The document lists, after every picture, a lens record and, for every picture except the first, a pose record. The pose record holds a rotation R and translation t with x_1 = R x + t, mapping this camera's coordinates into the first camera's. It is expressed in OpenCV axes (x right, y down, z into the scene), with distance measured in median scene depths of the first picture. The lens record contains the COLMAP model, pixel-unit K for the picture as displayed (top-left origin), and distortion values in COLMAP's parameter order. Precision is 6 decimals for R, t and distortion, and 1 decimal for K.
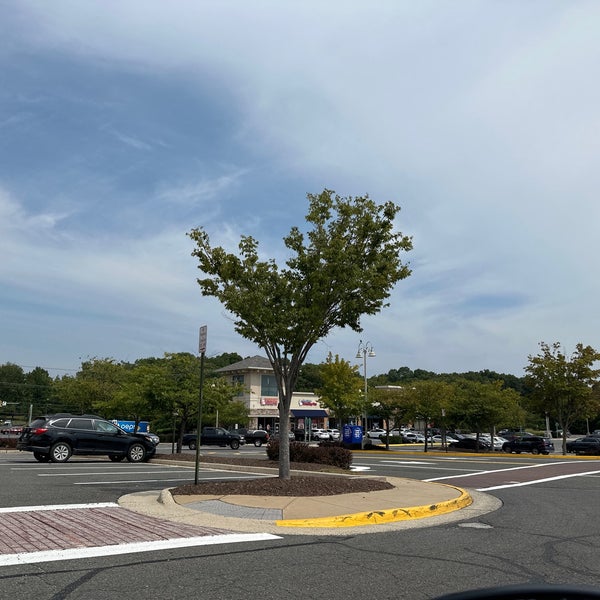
lens RADIAL K [[531.7, 0, 300.0], [0, 531.7, 300.0], [0, 0, 1]] dist [0.125453, -0.231509]
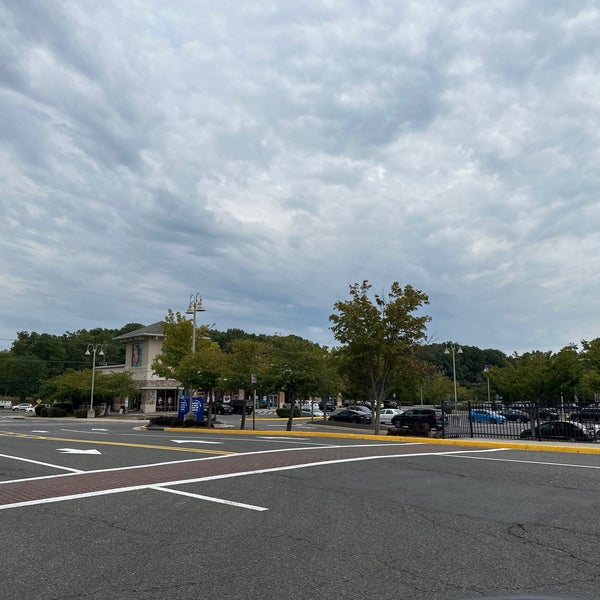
lens RADIAL K [[531.7, 0, 300.0], [0, 531.7, 300.0], [0, 0, 1]] dist [0.125453, -0.231509]
pose [[0.999469, 0.003388, 0.032392, 0.221616], [-0.004937, 0.998843, 0.047843, 0.042940], [-0.032192, -0.047978, 0.998329, 0.172114]]
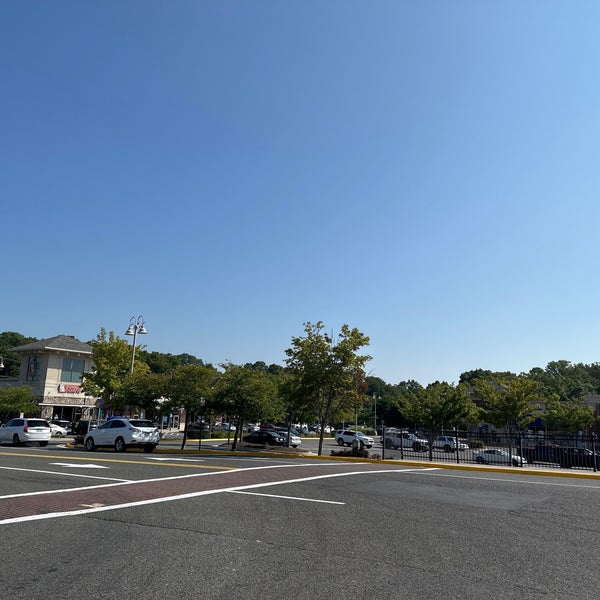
lens RADIAL K [[531.7, 0, 300.0], [0, 531.7, 300.0], [0, 0, 1]] dist [0.125453, -0.231509]
pose [[0.969171, 0.081106, 0.232656, 0.149679], [-0.083373, 0.996518, -0.000089, 0.028576], [-0.231854, -0.019311, 0.972559, 0.116620]]
